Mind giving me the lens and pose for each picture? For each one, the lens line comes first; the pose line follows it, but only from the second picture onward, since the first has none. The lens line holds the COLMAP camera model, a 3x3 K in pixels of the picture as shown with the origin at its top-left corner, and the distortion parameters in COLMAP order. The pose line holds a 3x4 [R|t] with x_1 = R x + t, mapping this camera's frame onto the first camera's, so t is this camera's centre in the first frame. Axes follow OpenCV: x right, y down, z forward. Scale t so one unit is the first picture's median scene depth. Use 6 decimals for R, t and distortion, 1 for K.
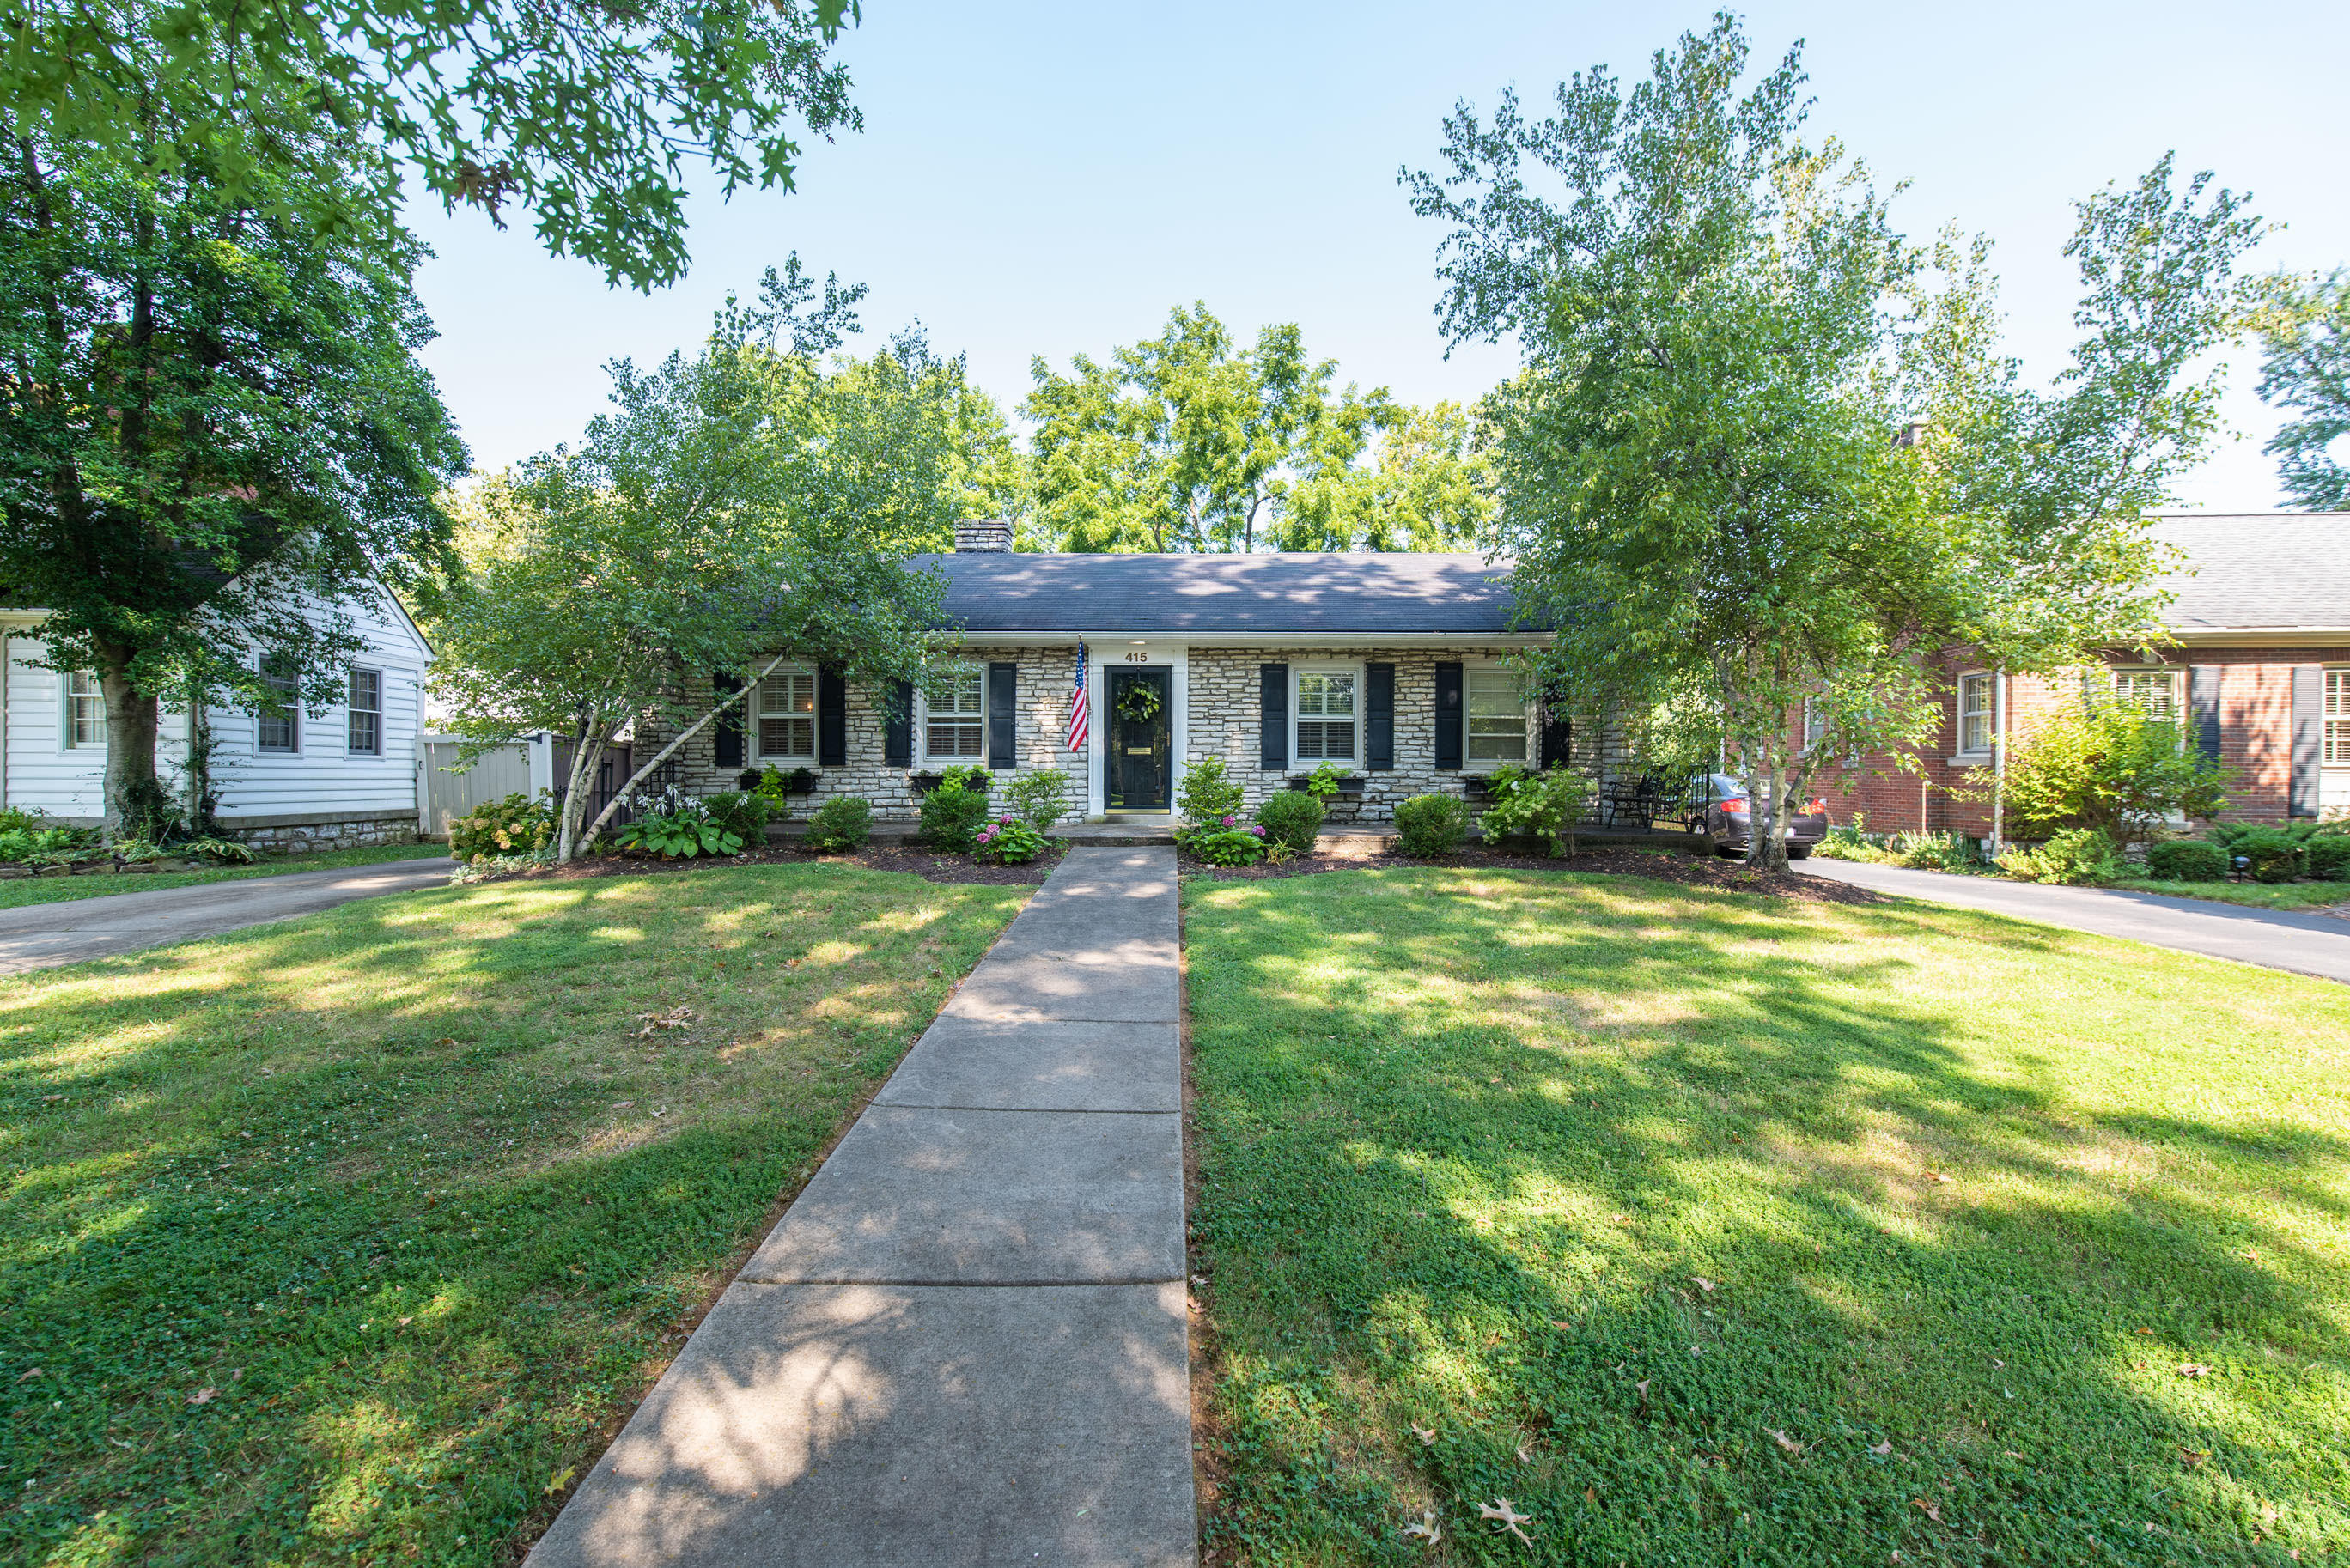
lens RADIAL K [[1011.5, 0, 1175.0], [0, 1011.5, 784.0], [0, 0, 1]] dist [0.020552, -0.000040]
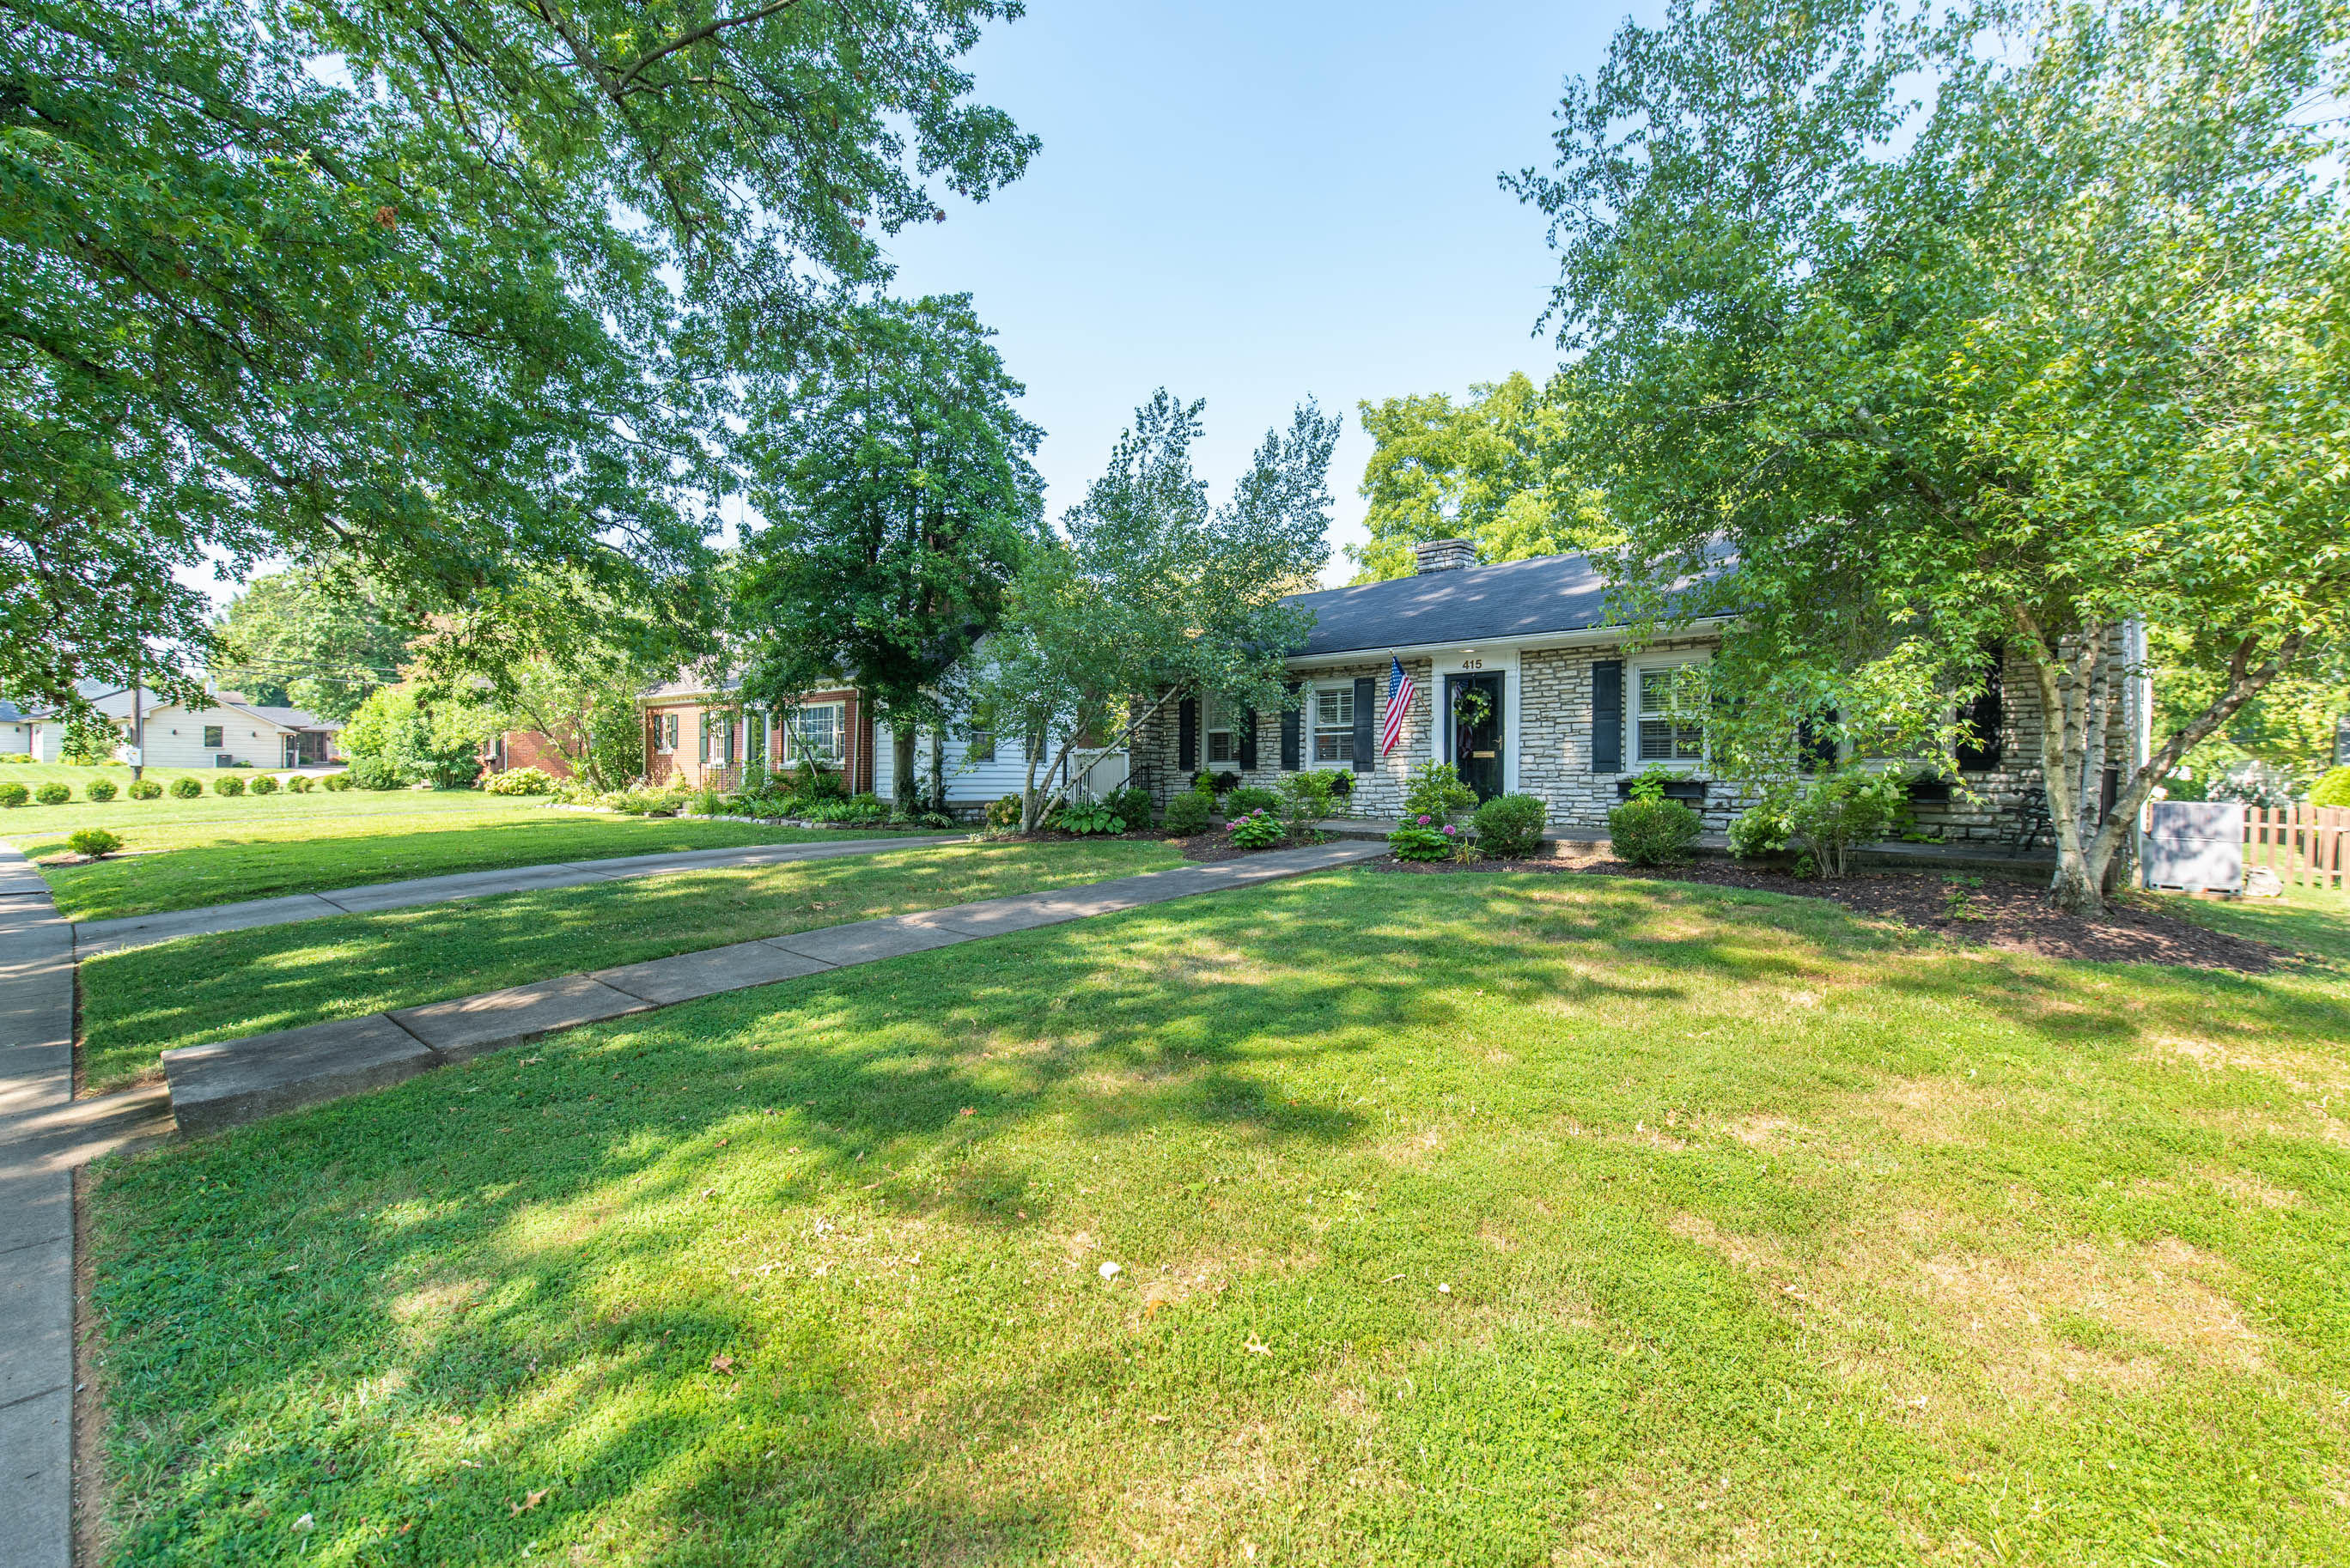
lens RADIAL K [[1000.3, 0, 1176.5], [0, 1000.3, 772.2], [0, 0, 1]] dist [0.001599, 0.000068]
pose [[0.737237, -0.000305, -0.675634, 0.434571], [-0.010287, 0.999879, -0.011676, 0.000736], [0.675556, 0.015558, 0.737145, 0.036590]]
